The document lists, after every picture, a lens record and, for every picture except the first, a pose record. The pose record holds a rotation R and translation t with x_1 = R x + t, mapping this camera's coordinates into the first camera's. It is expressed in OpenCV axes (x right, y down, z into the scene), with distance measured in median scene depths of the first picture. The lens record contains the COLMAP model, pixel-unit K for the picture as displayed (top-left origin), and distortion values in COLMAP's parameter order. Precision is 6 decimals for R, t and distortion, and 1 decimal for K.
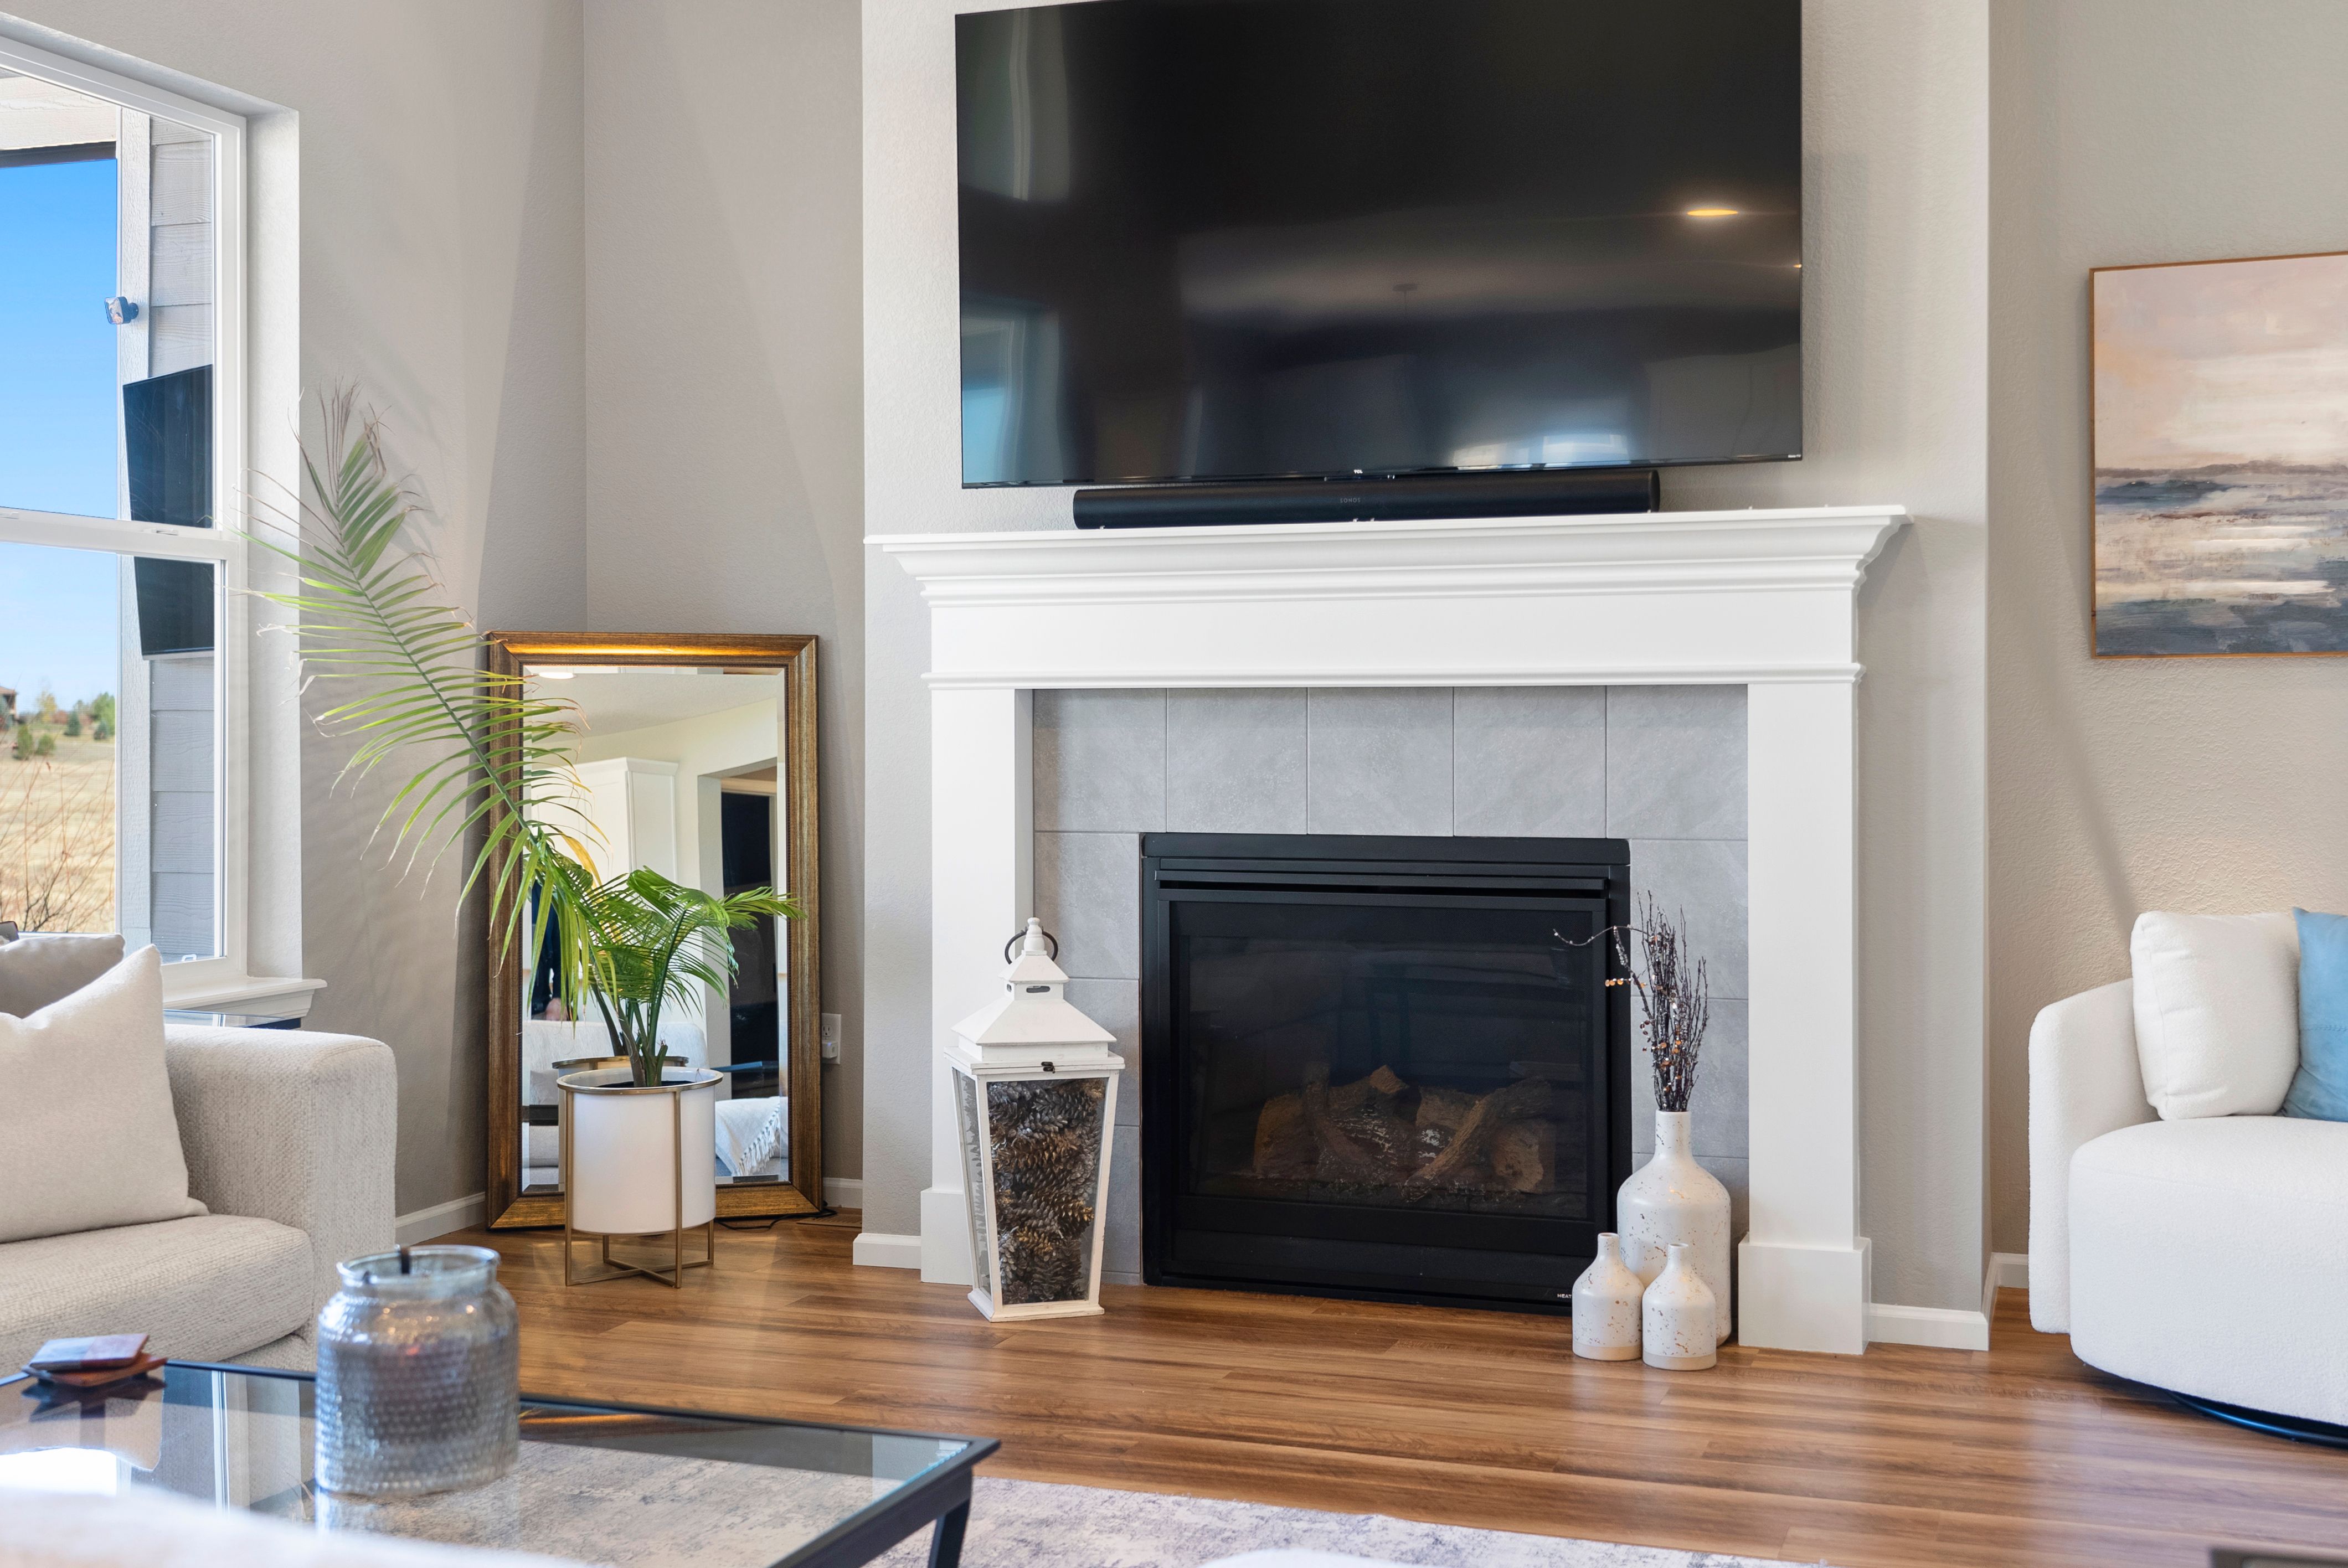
lens RADIAL K [[2583.3, 0, 1180.4], [0, 2583.3, 759.1], [0, 0, 1]] dist [0.029530, 0.000000]
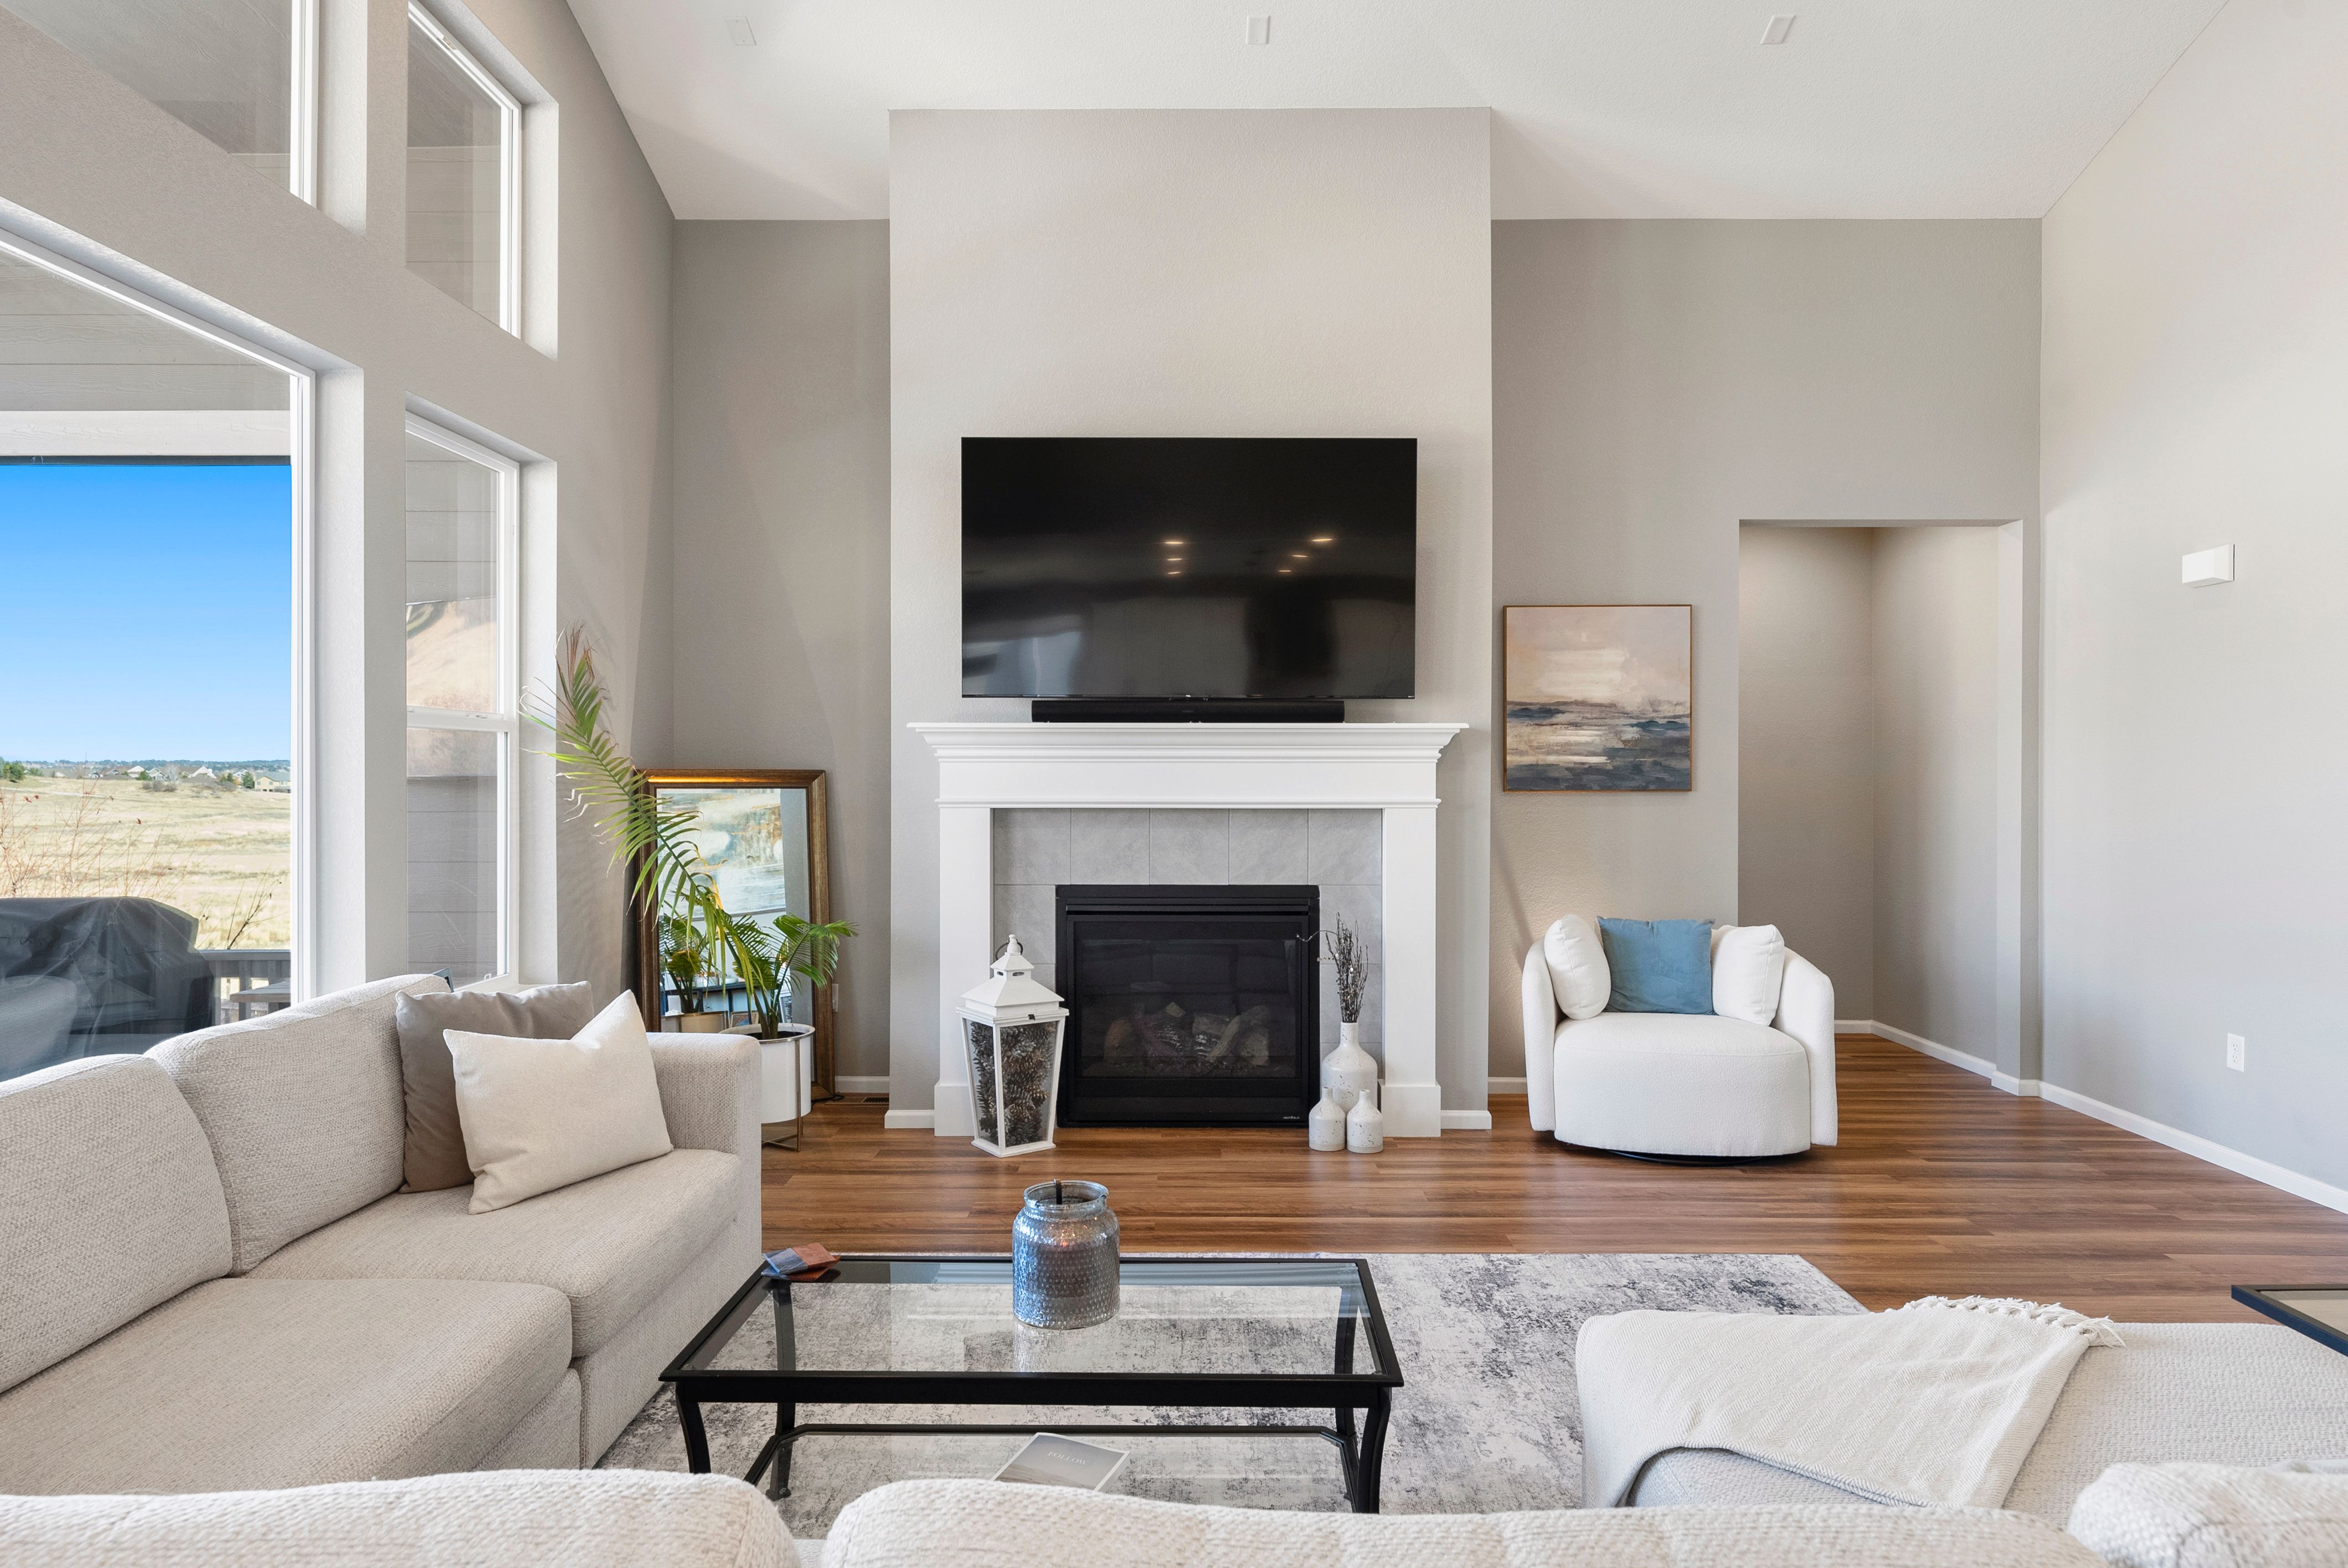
lens RADIAL K [[1347.3, 0, 1161.9], [0, 1347.3, 798.2], [0, 0, 1]] dist [0.000940, 0.002761]
pose [[0.944430, -0.003863, 0.328690, -0.274494], [0.002226, 0.999983, 0.005356, -0.040826], [-0.328705, -0.004327, 0.944423, 0.063819]]
